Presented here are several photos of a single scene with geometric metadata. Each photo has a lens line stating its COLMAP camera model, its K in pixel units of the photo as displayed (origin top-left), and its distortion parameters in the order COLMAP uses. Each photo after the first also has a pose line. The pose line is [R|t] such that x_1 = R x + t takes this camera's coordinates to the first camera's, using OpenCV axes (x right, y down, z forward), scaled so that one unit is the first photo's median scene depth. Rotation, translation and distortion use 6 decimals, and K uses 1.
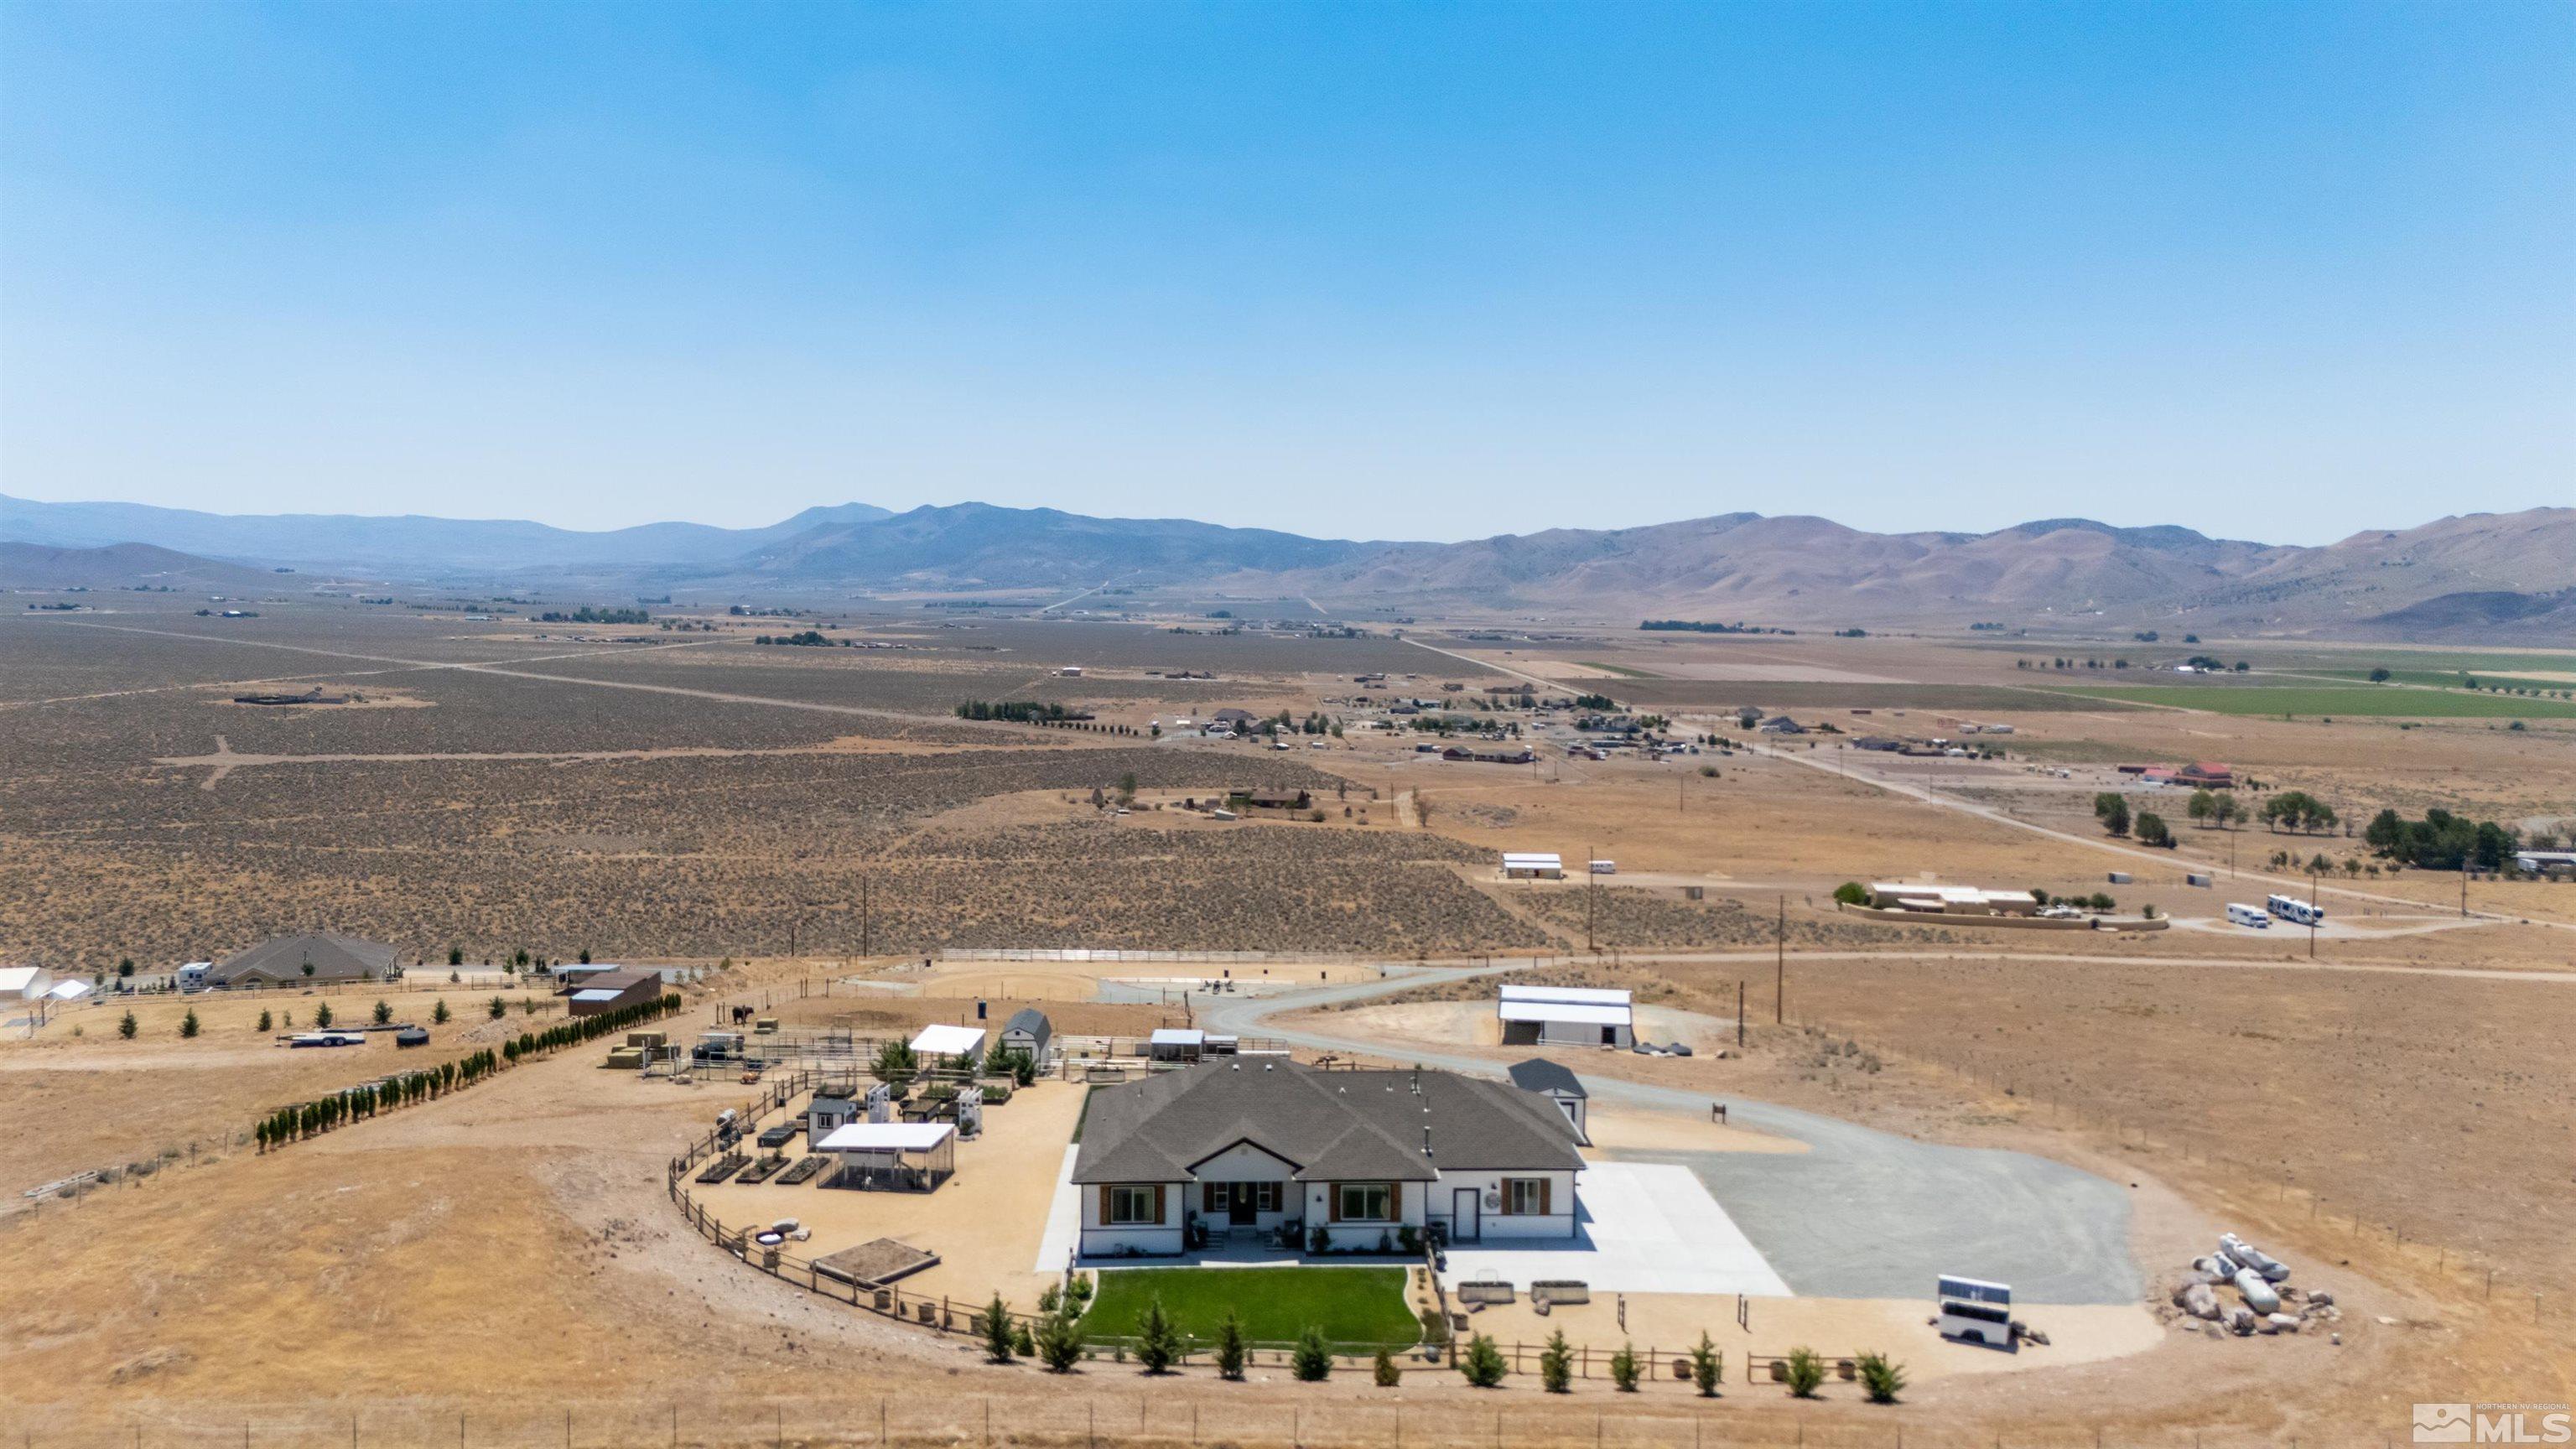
lens RADIAL K [[1880.2, 0, 1279.3], [0, 1880.2, 724.7], [0, 0, 1]] dist [0.065447, -0.040354]
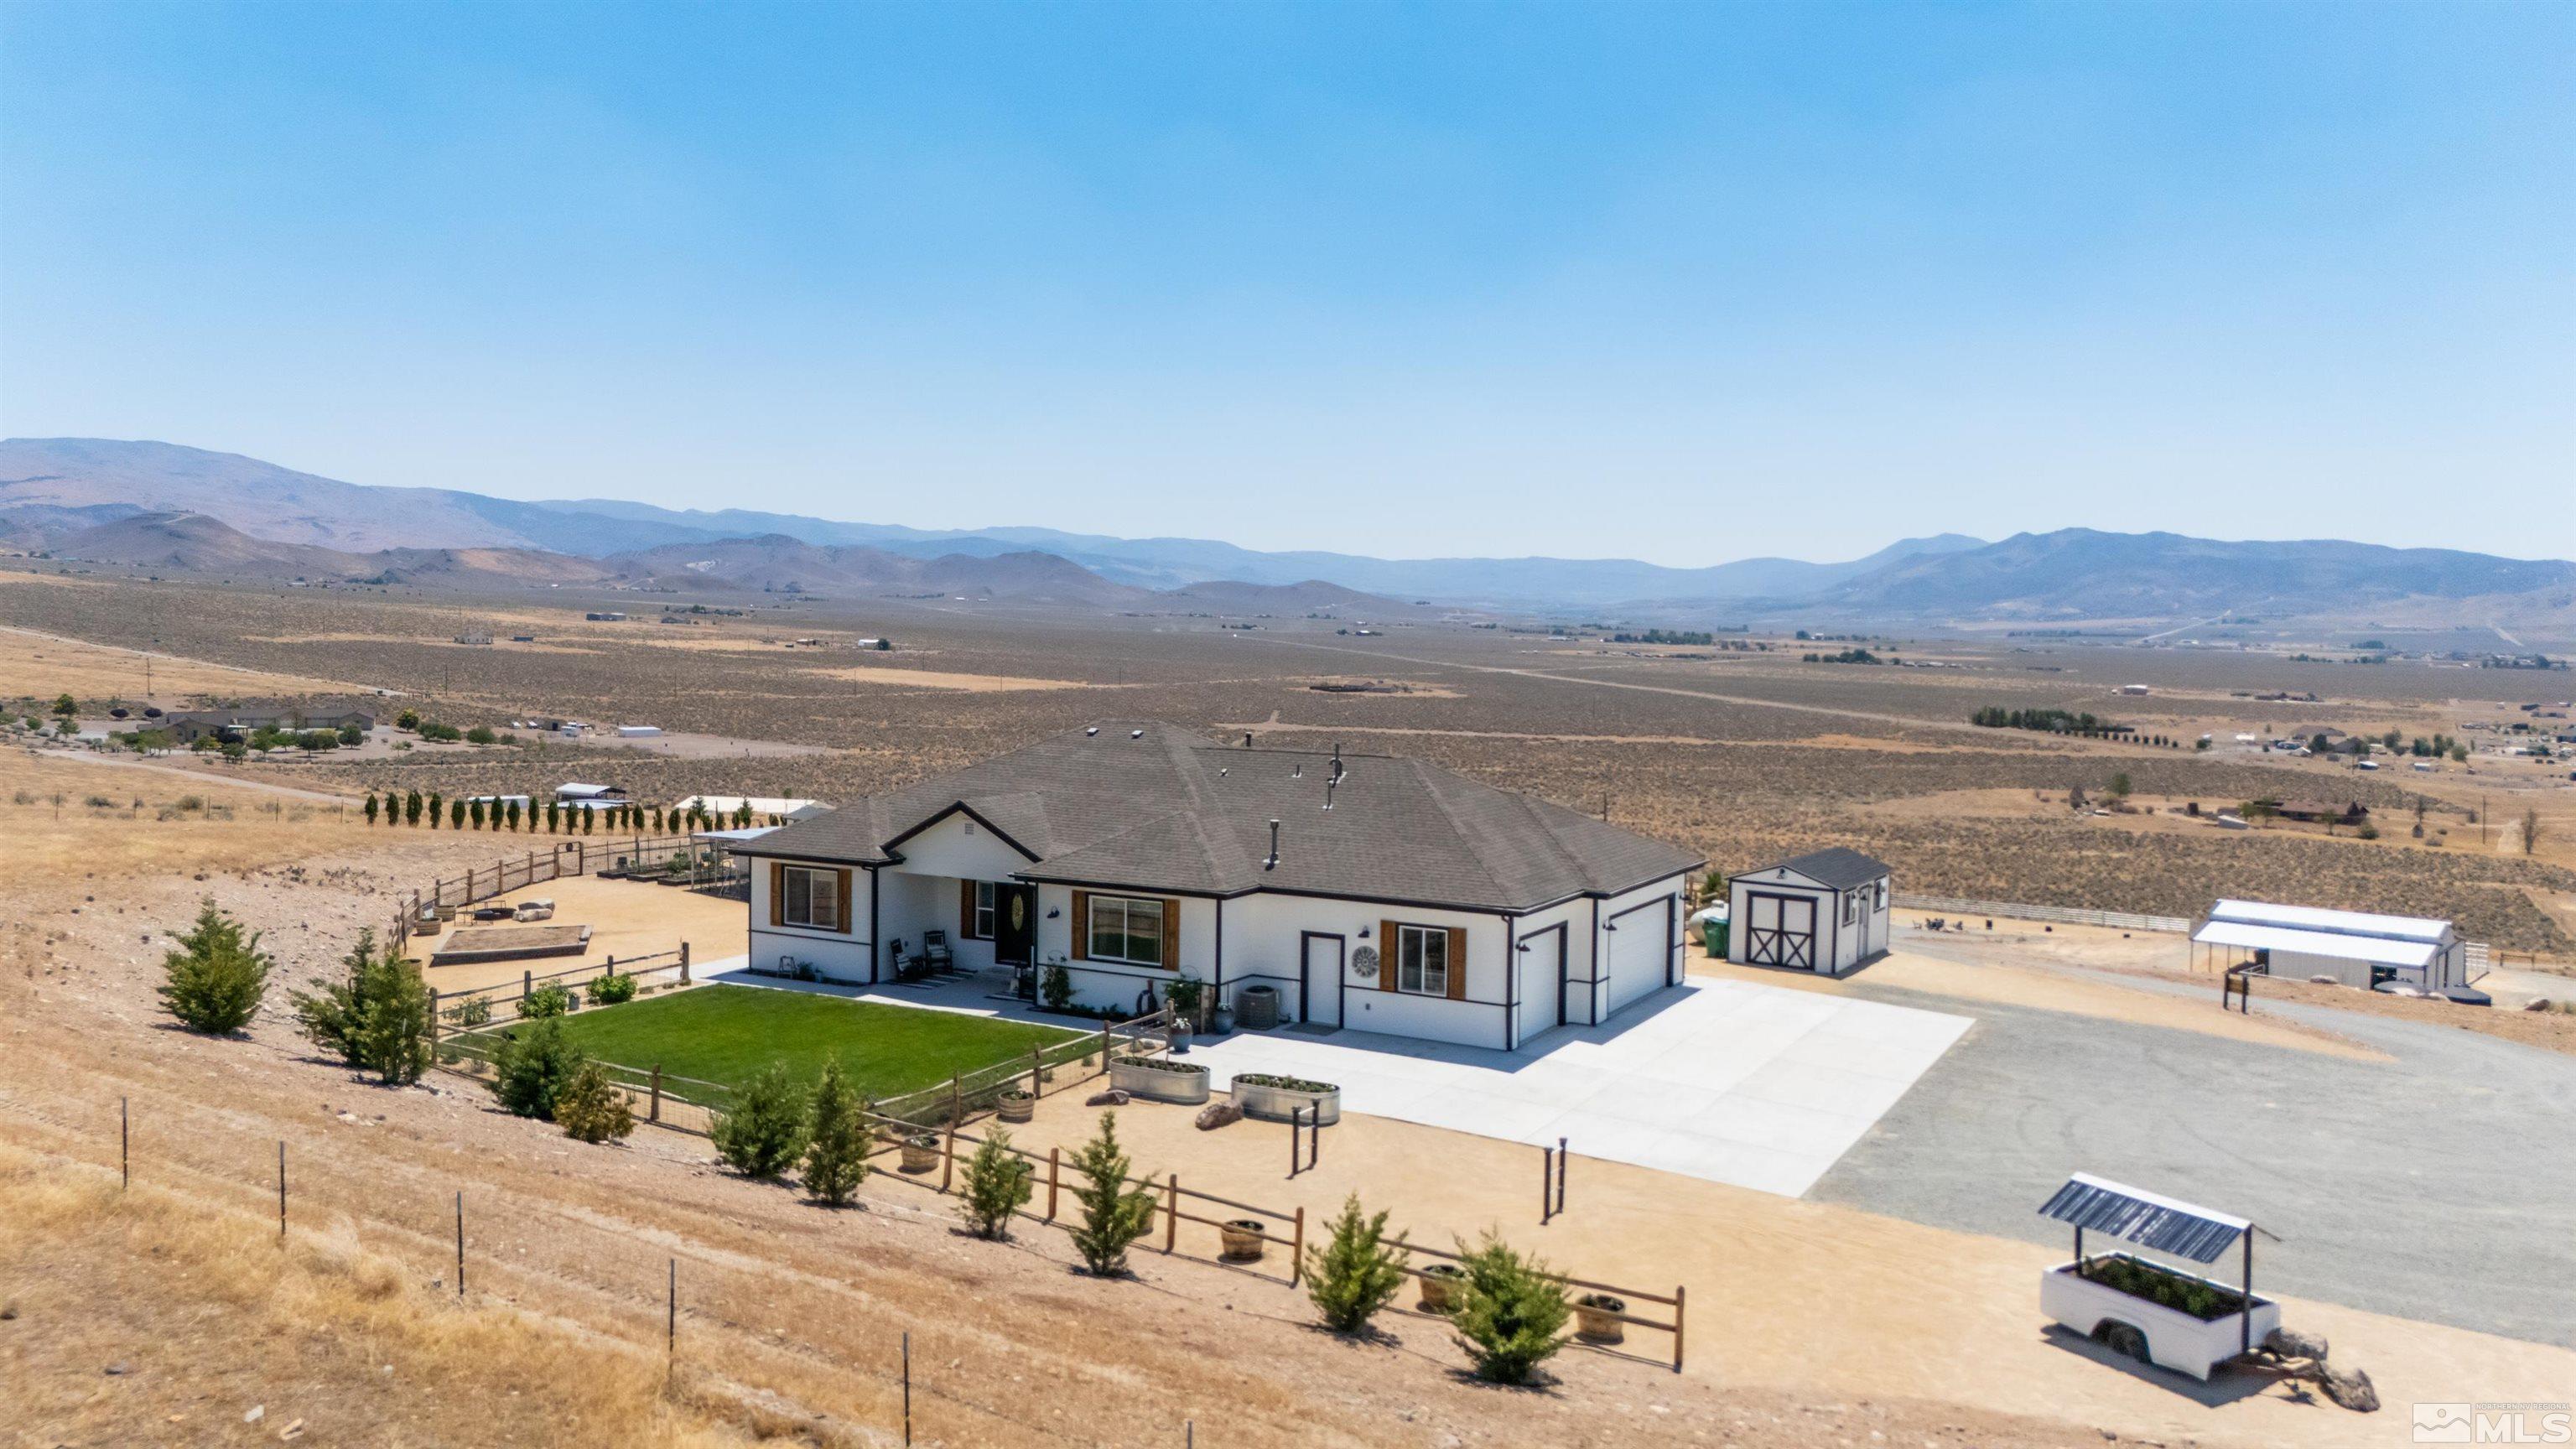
lens RADIAL K [[1880.2, 0, 1303.7], [0, 1880.2, 726.6], [0, 0, 1]] dist [0.065447, -0.040354]
pose [[0.854313, 0.034677, -0.518601, 0.321479], [-0.043360, 0.999049, -0.004625, 0.165242], [0.517948, 0.026438, 0.855004, 0.470840]]
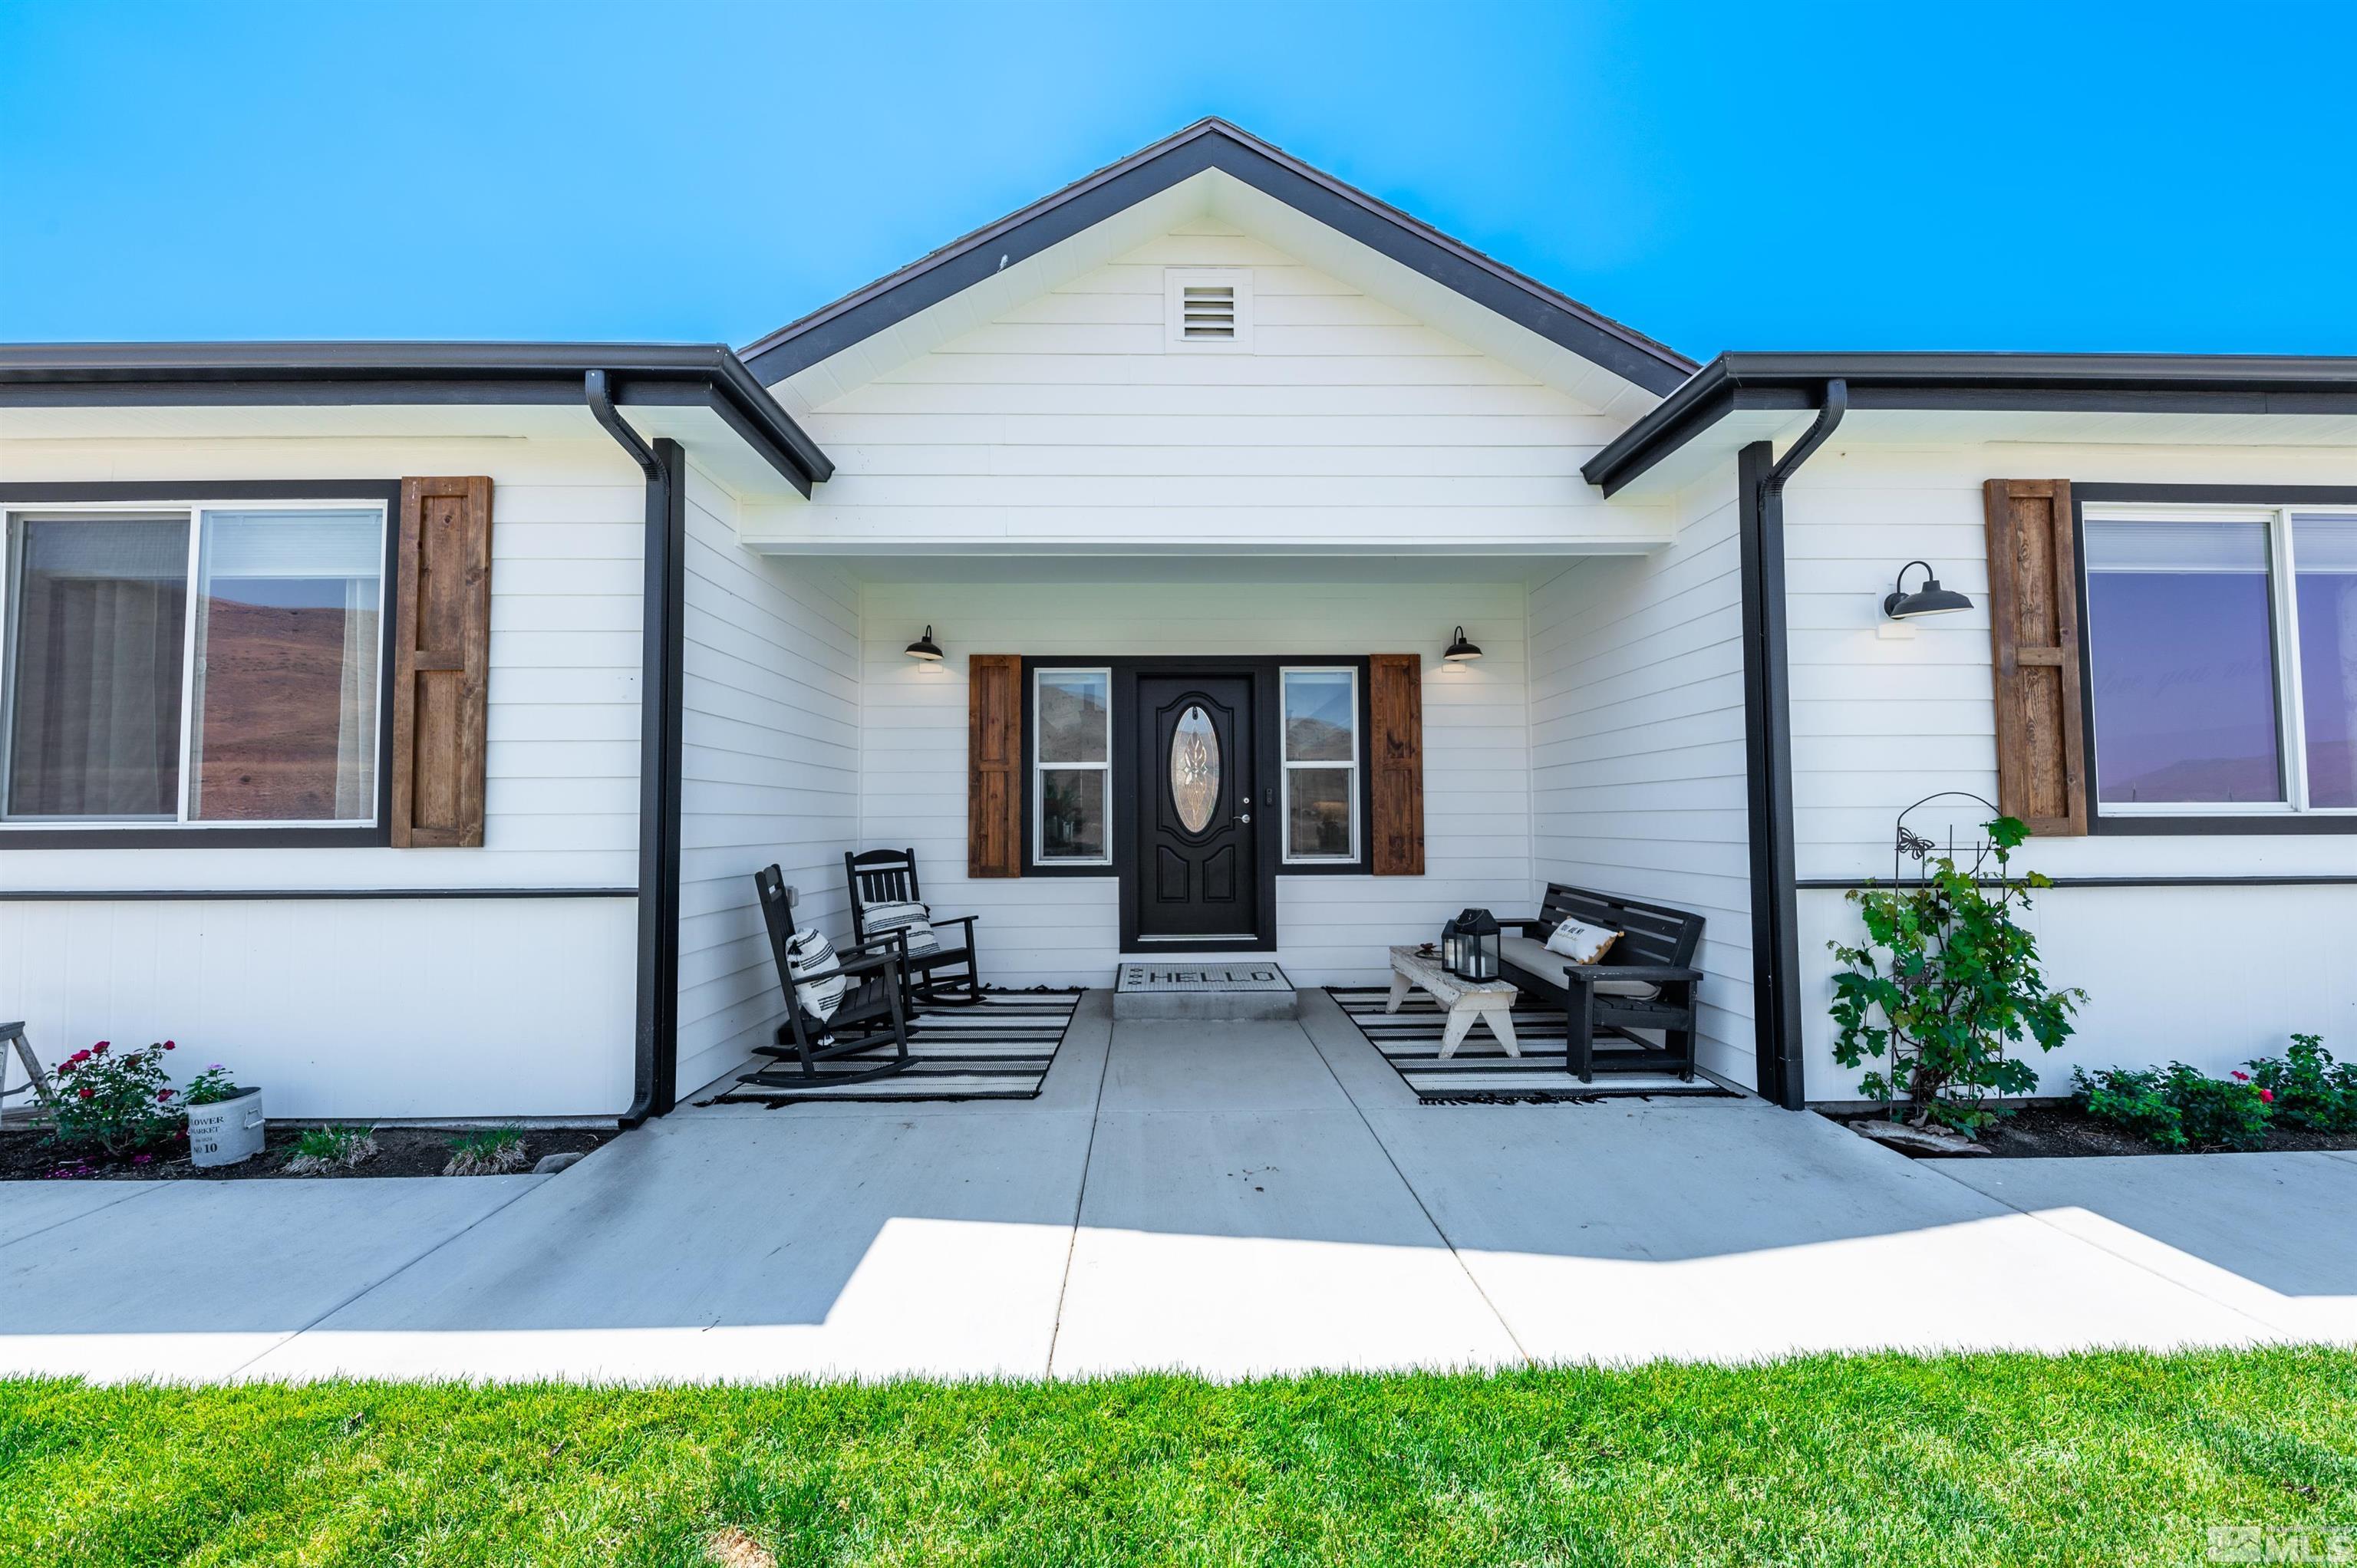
lens RADIAL K [[819.9, 0, 1169.6], [0, 819.9, 791.6], [0, 0, 1]] dist [0.008283, -0.002869]
pose [[0.999563, -0.011014, -0.027449, -0.017284], [0.007973, 0.994061, -0.108536, 0.227020], [0.028481, 0.108270, 0.993713, 0.812258]]
